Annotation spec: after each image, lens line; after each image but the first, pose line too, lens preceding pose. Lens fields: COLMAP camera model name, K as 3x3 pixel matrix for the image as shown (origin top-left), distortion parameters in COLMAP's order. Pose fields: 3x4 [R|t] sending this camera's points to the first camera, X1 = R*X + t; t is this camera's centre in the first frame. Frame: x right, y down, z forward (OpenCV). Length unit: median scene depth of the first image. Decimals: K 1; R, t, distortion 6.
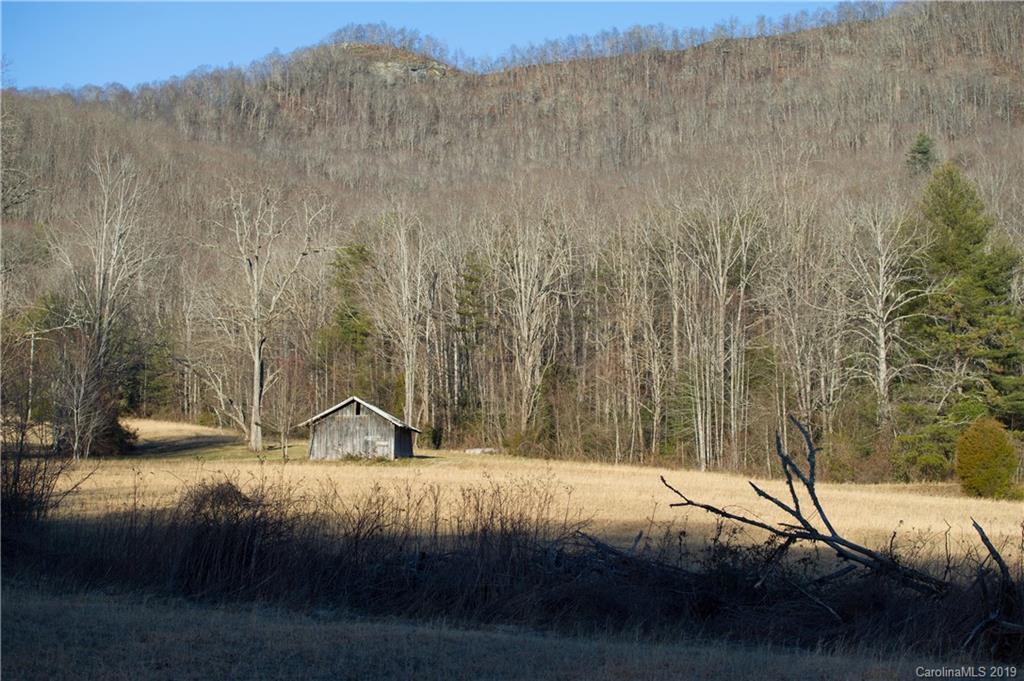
lens RADIAL K [[2099.4, 0, 511.8], [0, 2099.4, 340.5], [0, 0, 1]] dist [-0.242331, 0.000000]
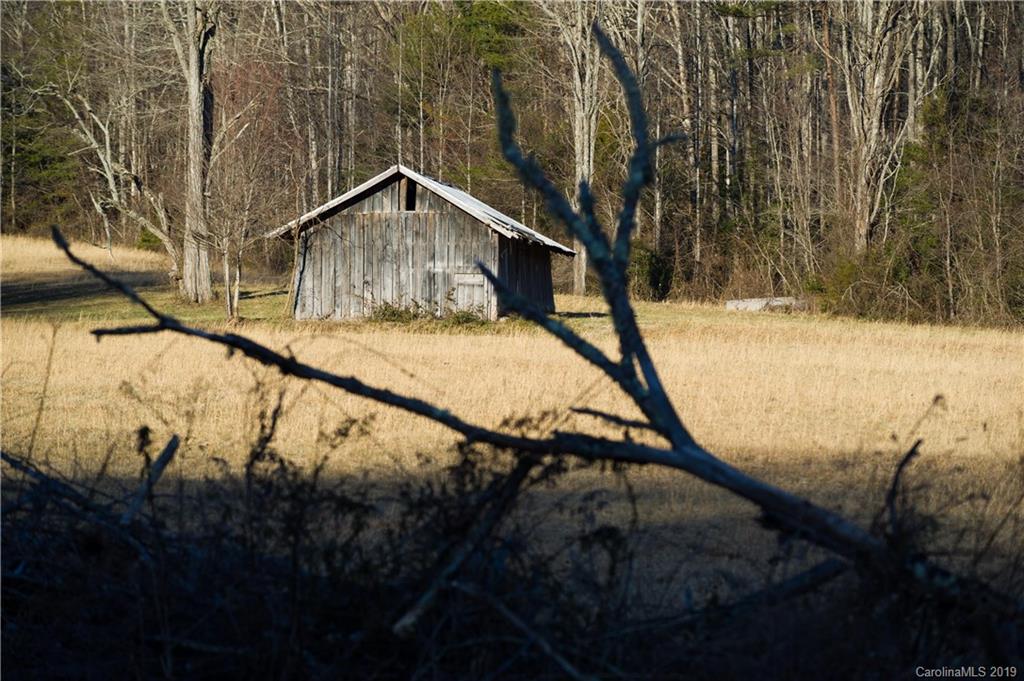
lens RADIAL K [[4657.1, 0, 512.2], [0, 4657.1, 341.3], [0, 0, 1]] dist [1.558401, 0.000000]
pose [[0.993806, 0.001764, -0.111118, 0.048060], [0.004365, 0.998483, 0.054888, 0.011021], [0.111046, -0.055033, 0.992290, 0.093055]]
